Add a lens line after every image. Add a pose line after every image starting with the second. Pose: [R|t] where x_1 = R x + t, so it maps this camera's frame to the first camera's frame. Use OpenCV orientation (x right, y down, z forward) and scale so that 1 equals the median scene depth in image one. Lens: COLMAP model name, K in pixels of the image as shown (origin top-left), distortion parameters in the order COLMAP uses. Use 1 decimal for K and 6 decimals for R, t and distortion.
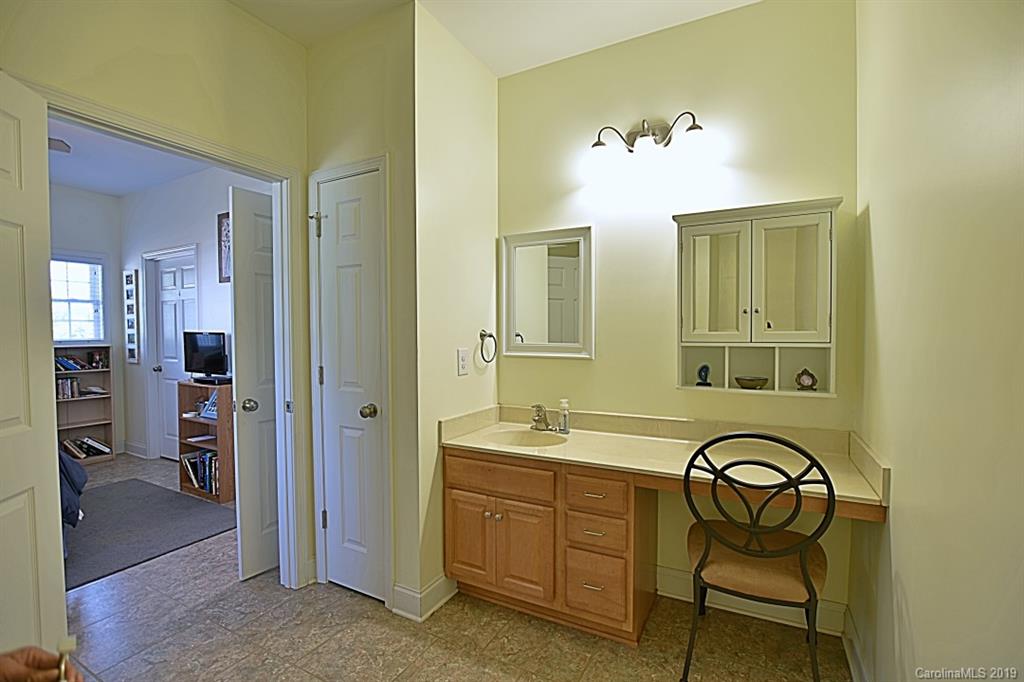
lens RADIAL K [[450.5, 0, 518.2], [0, 450.5, 343.9], [0, 0, 1]] dist [-0.033305, 0.005228]
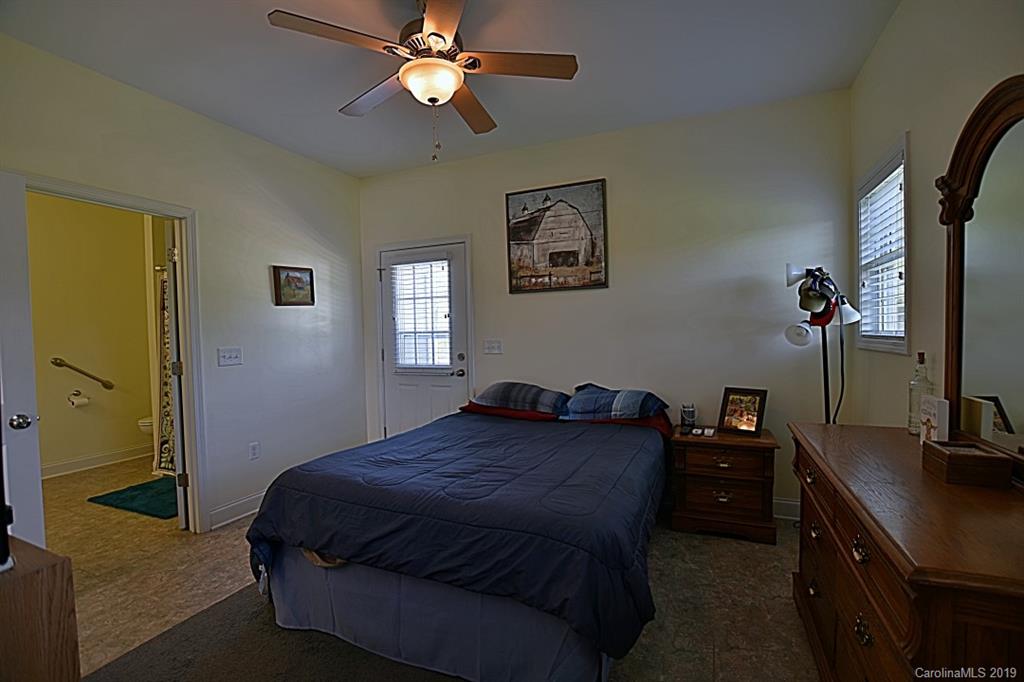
lens RADIAL K [[450.5, 0, 518.2], [0, 450.5, 343.9], [0, 0, 1]] dist [-0.033305, 0.005228]
pose [[-0.997080, 0.026035, -0.071785, -1.720922], [0.021646, 0.997887, 0.061260, -0.046051], [0.073229, 0.059527, -0.995537, 2.152001]]
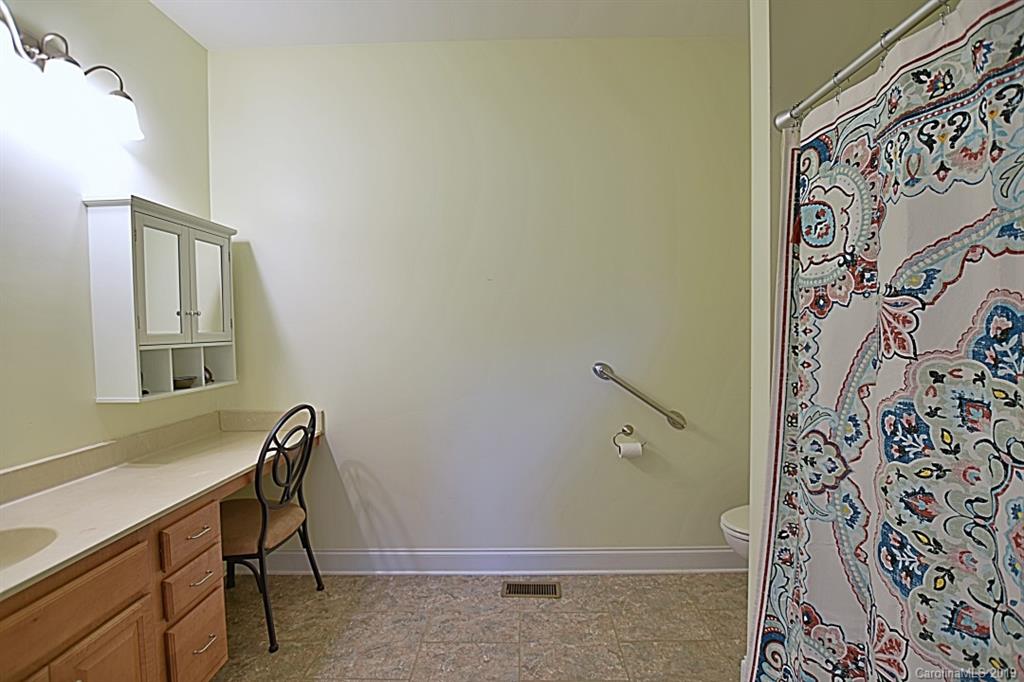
lens RADIAL K [[448.2, 0, 512.0], [0, 448.2, 341.0], [0, 0, 1]] dist [-0.043652, -0.000070]
pose [[-0.433121, -0.013742, 0.901231, -0.688936], [0.043040, 0.998428, 0.035908, -0.012094], [-0.900308, 0.054342, -0.431848, 0.719457]]
